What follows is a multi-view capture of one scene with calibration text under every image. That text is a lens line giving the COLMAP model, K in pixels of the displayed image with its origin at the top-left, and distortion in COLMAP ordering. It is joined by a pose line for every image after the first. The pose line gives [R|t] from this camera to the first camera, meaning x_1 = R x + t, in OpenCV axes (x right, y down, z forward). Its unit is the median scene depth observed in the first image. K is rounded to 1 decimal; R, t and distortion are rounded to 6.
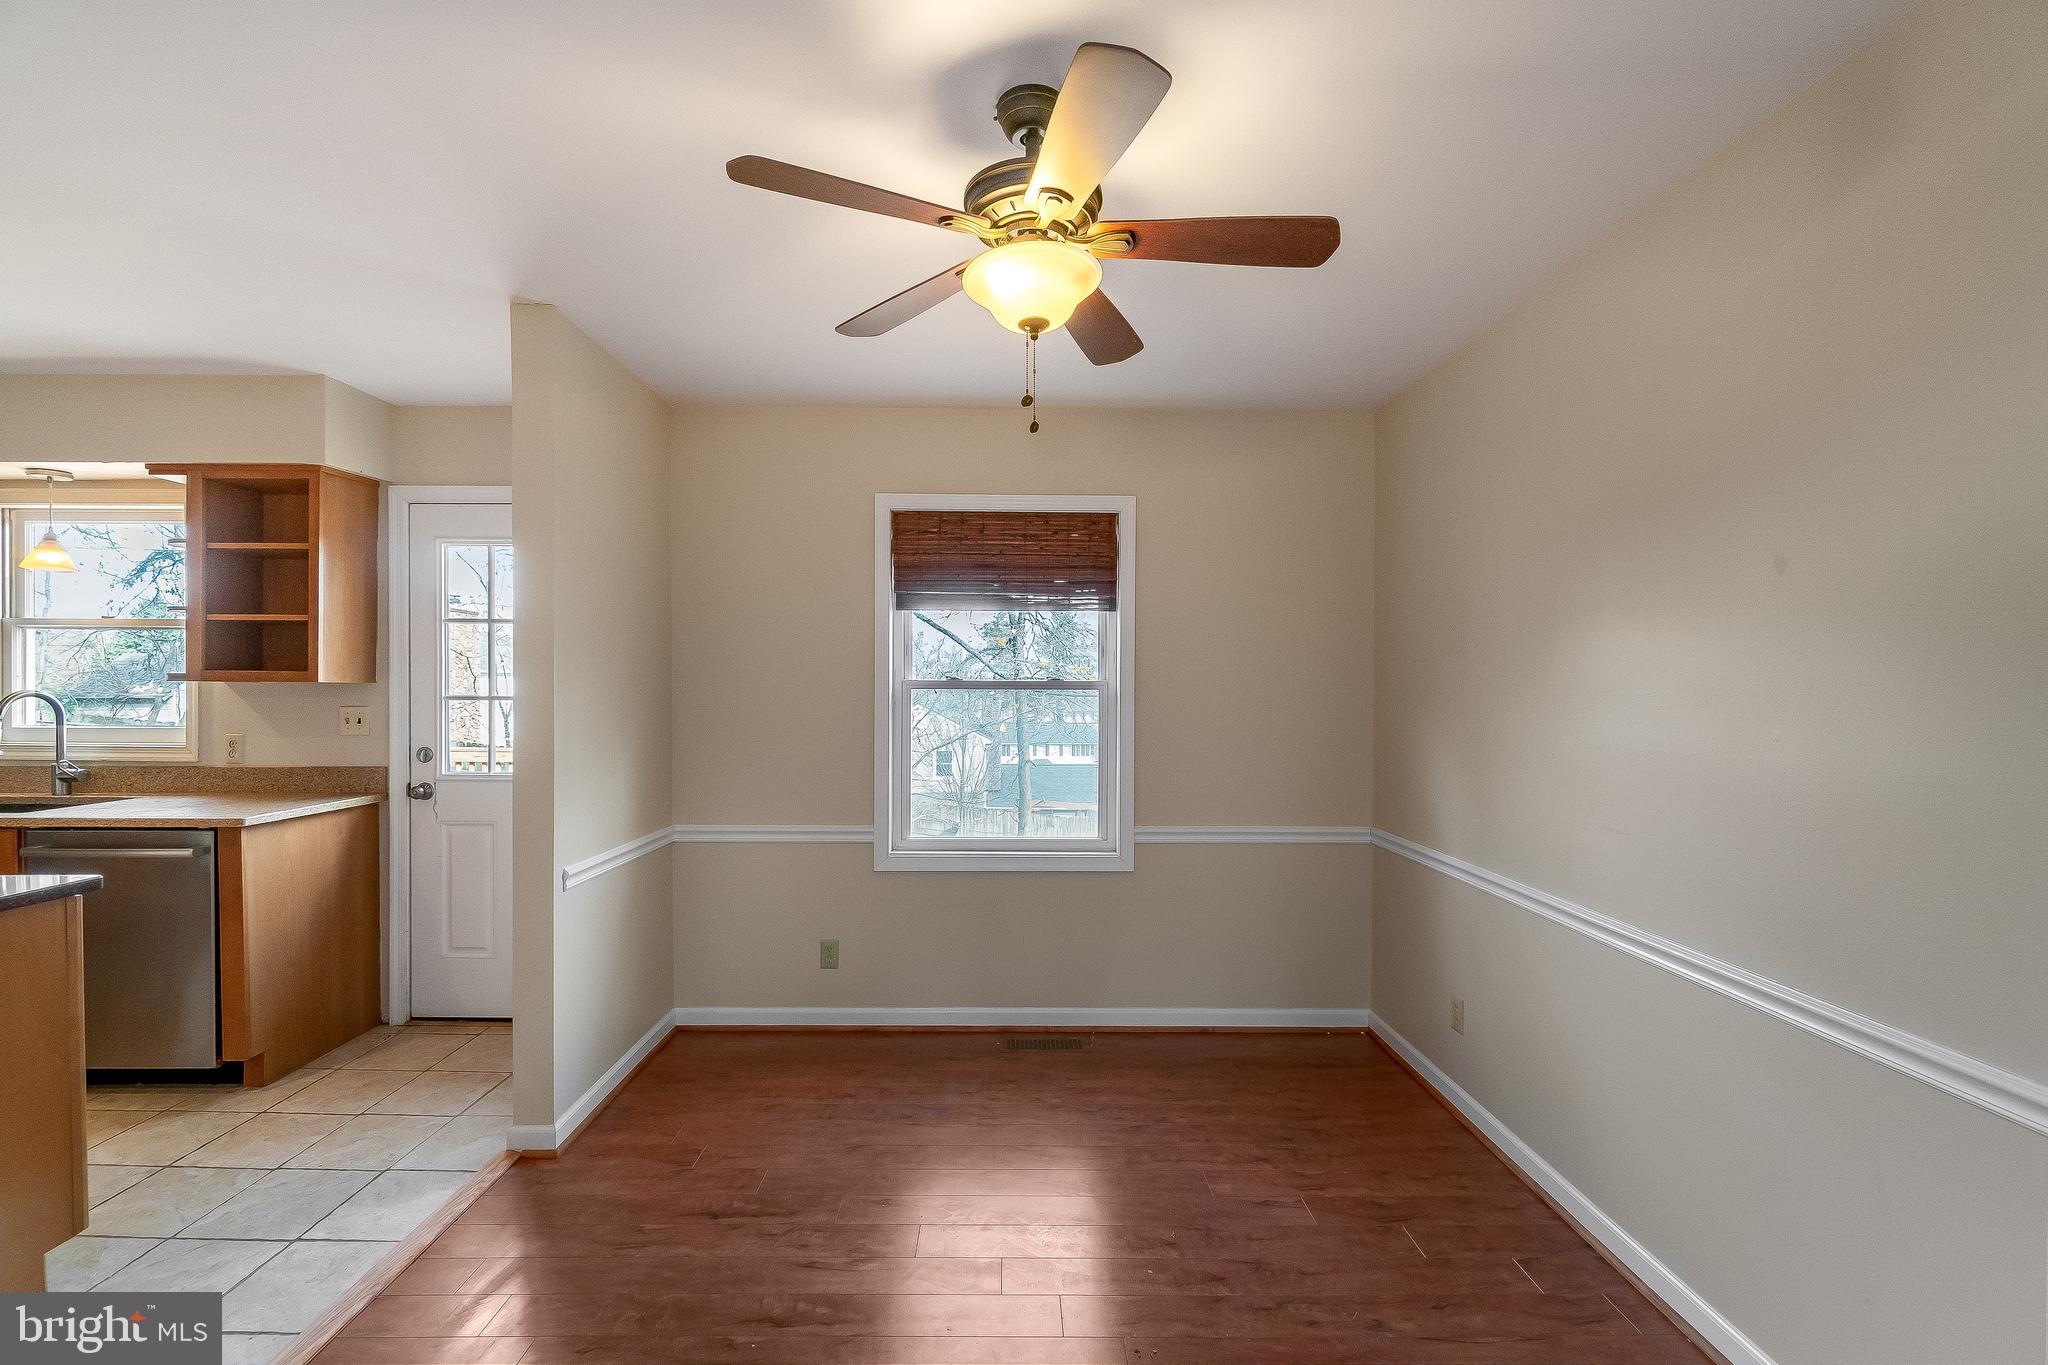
lens RADIAL K [[866.1, 0, 1014.7], [0, 866.1, 693.7], [0, 0, 1]] dist [-0.002385, -0.008179]
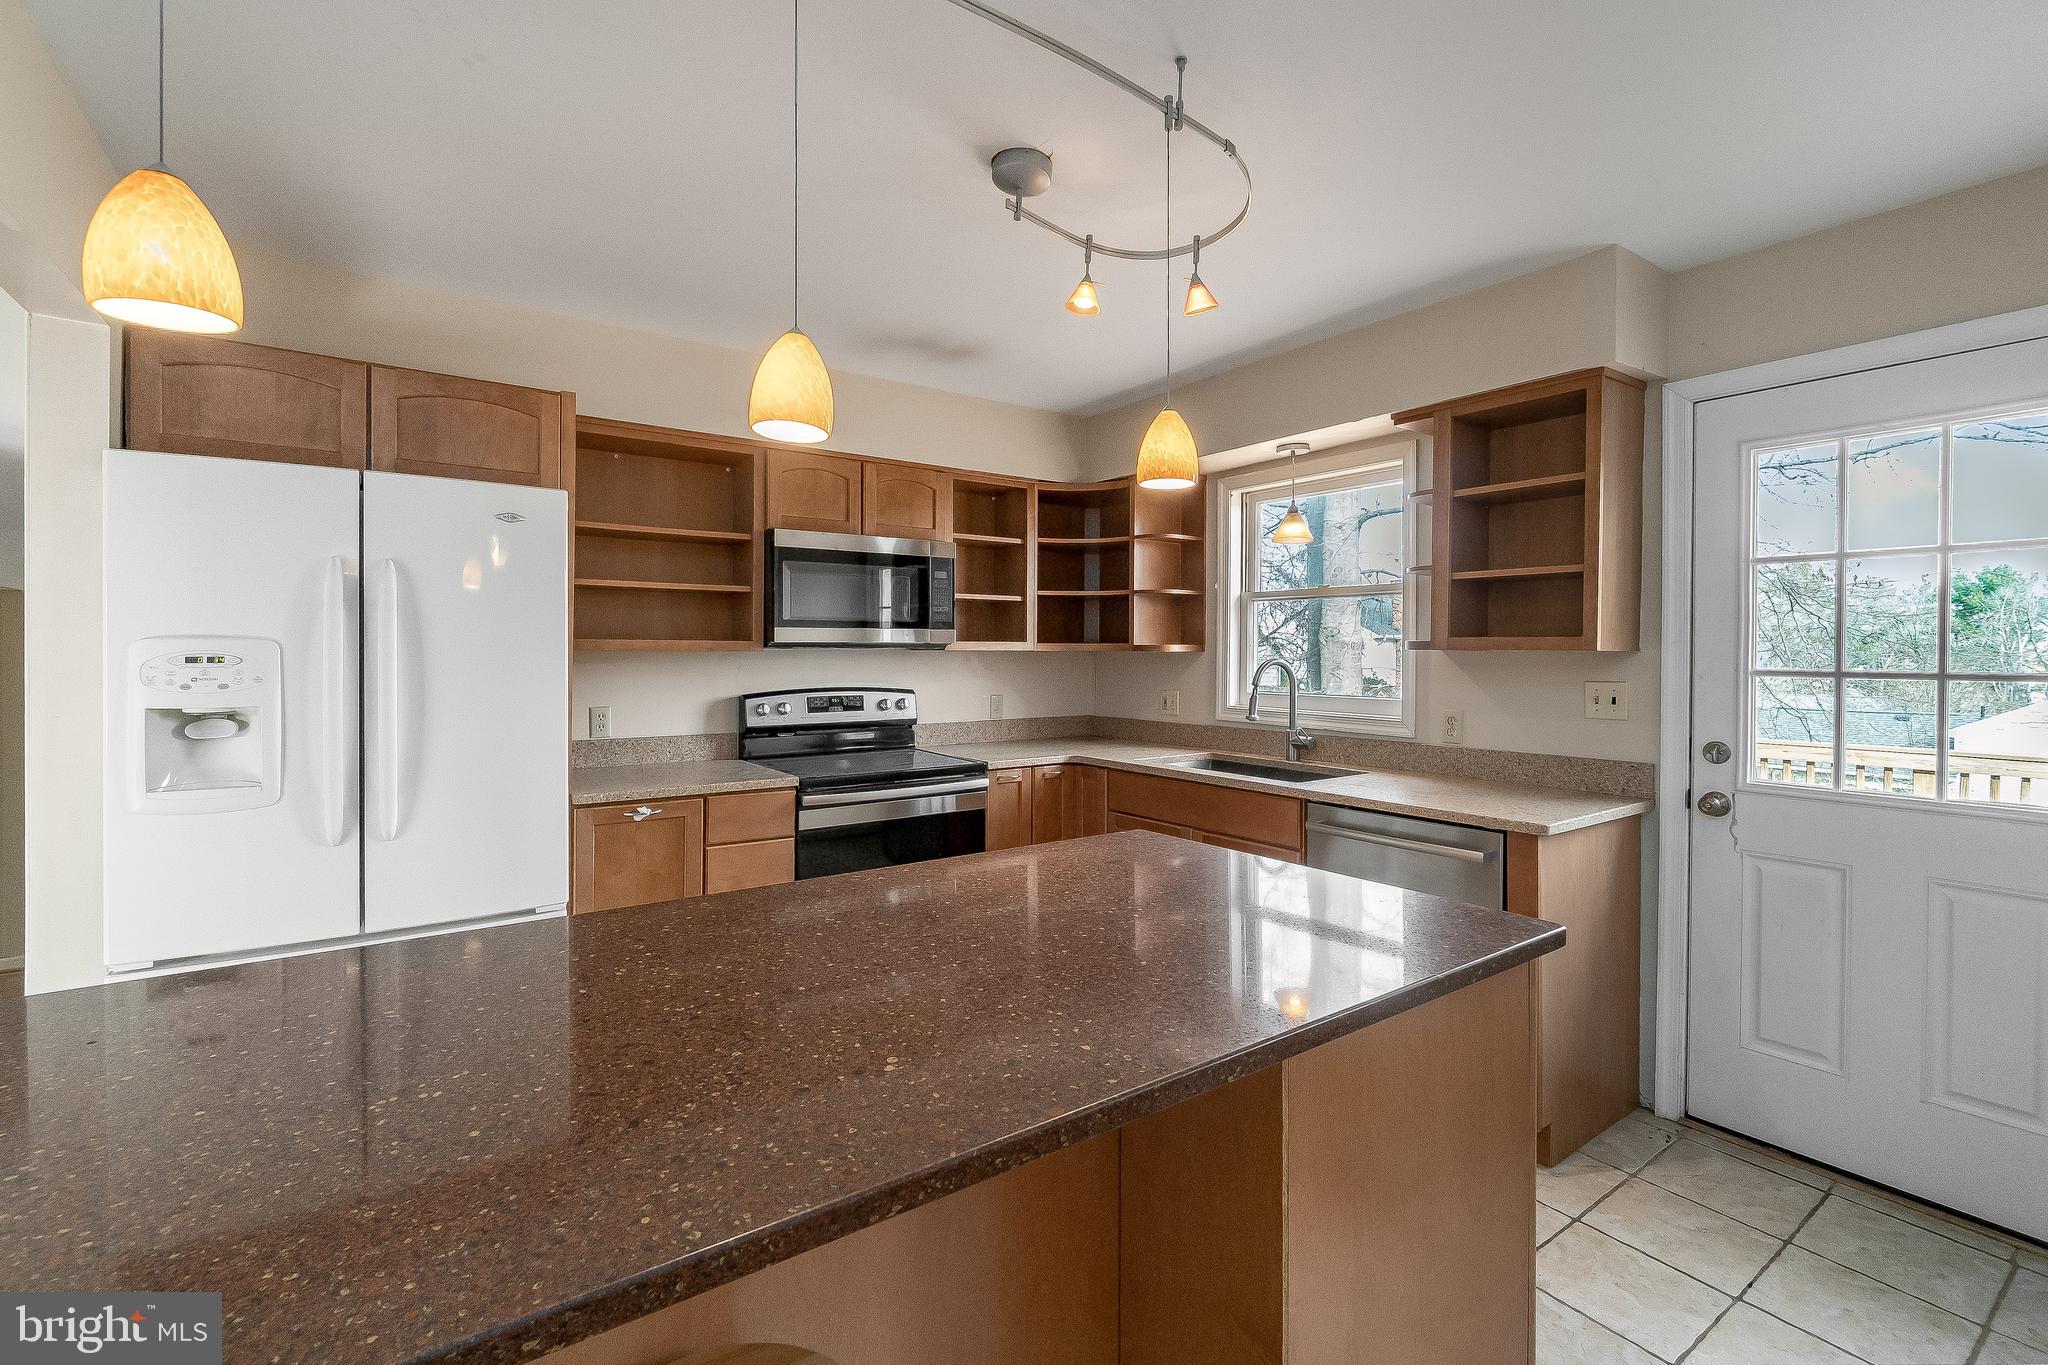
lens RADIAL K [[868.4, 0, 1014.7], [0, 868.4, 657.2], [0, 0, 1]] dist [0.000215, 0.000127]
pose [[0.559644, 0.002849, -0.828729, -0.436767], [-0.005695, 0.999984, -0.000408, -0.004027], [0.828714, 0.004948, 0.559651, 0.130920]]
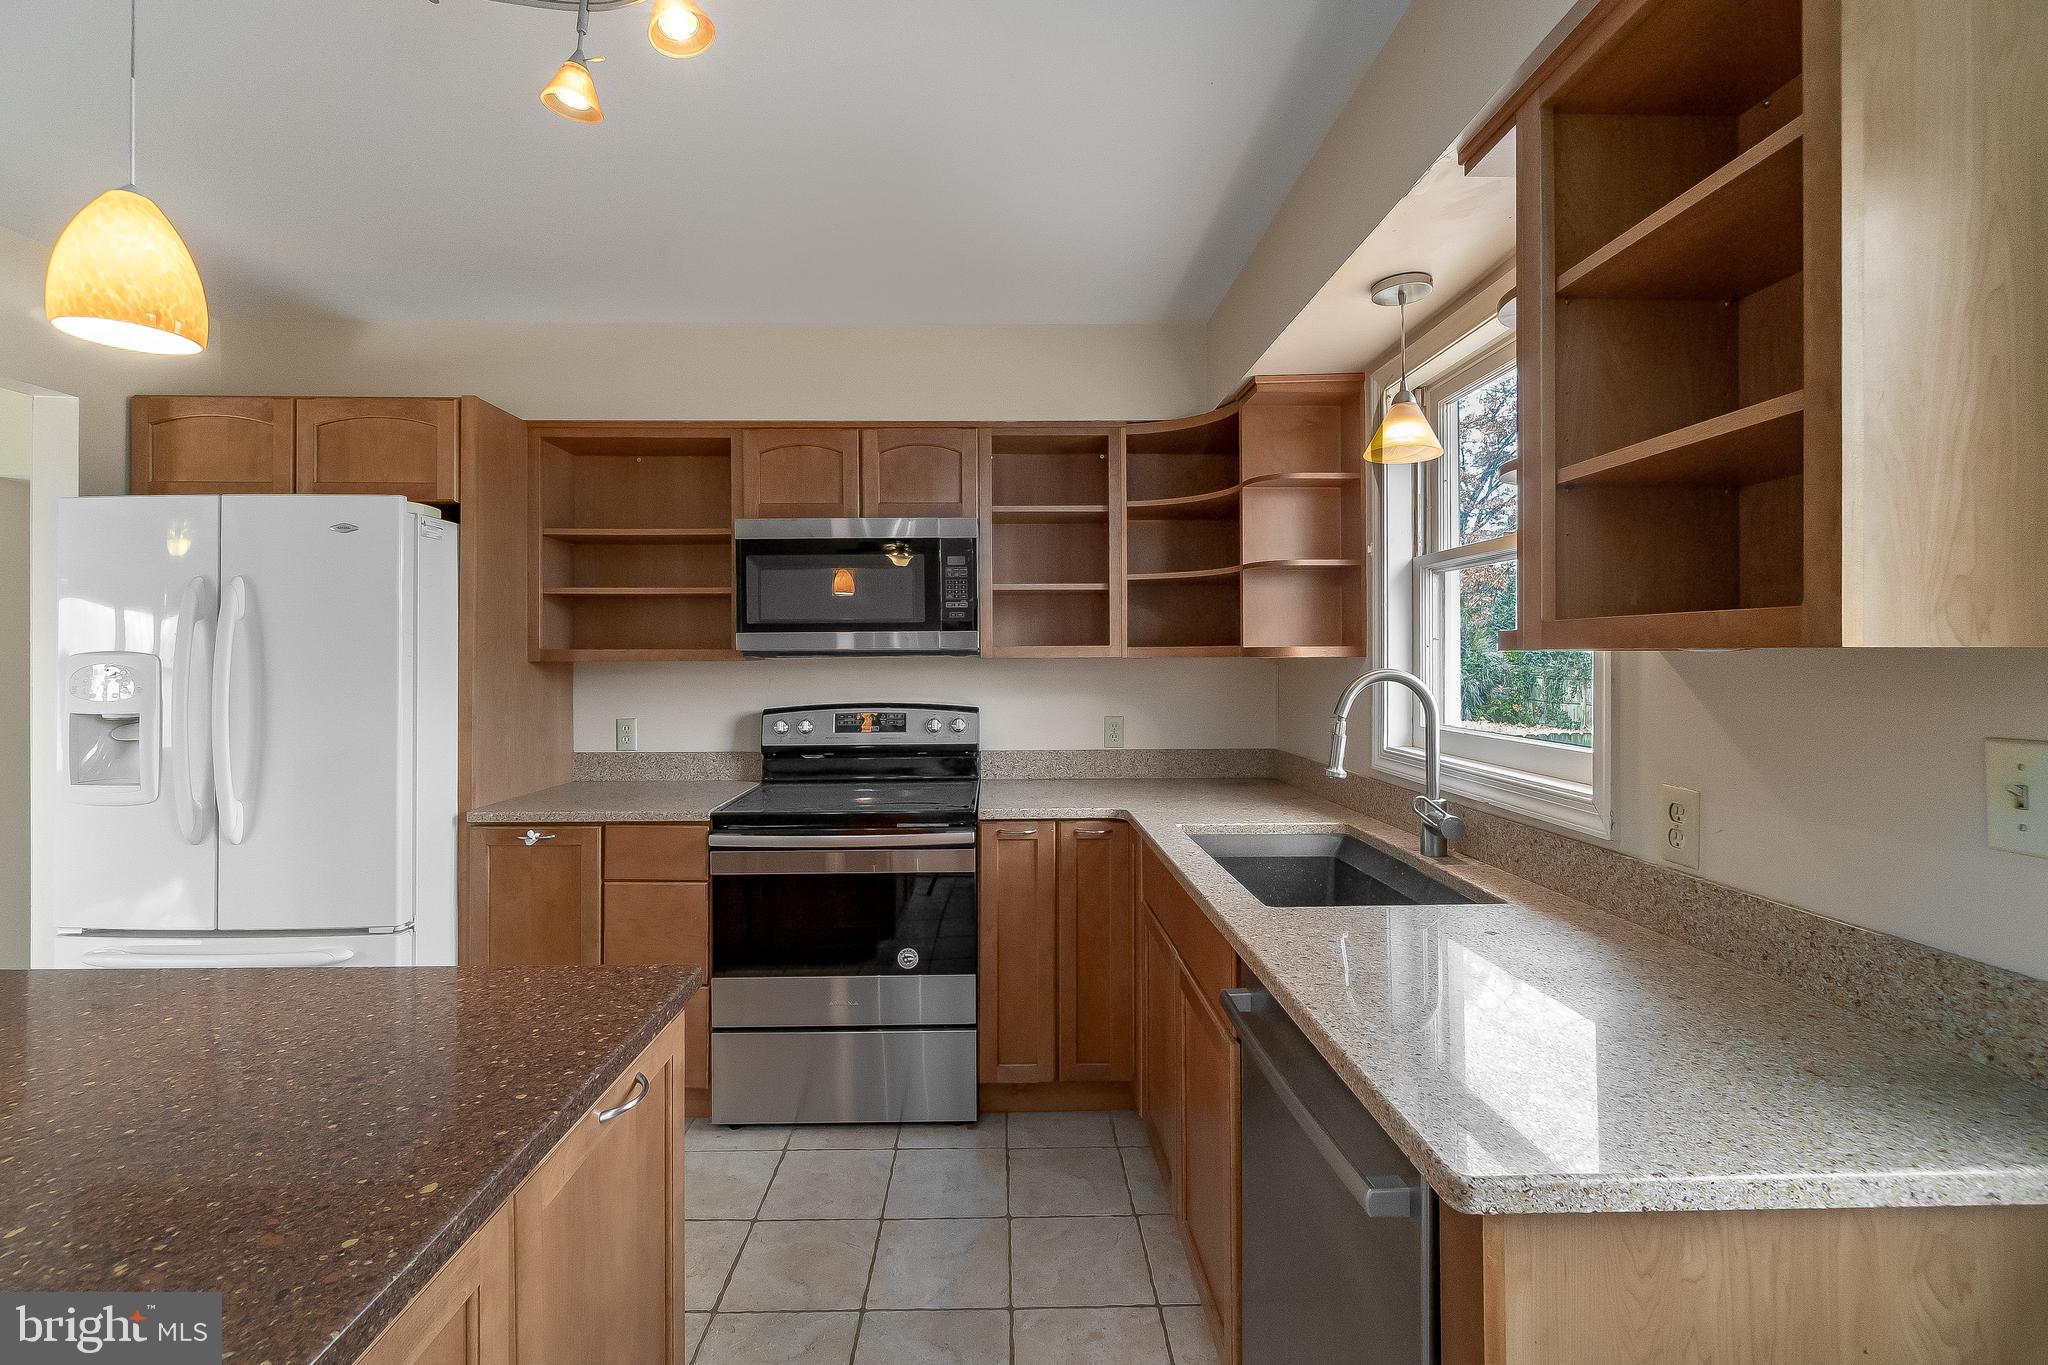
lens RADIAL K [[886.4, 0, 1018.3], [0, 886.4, 653.5], [0, 0, 1]] dist [-0.002350, -0.000139]
pose [[0.011372, -0.010623, -0.999879, -0.535589], [-0.001993, 0.999941, -0.010647, -0.008222], [0.999933, 0.002114, 0.011351, 0.728493]]
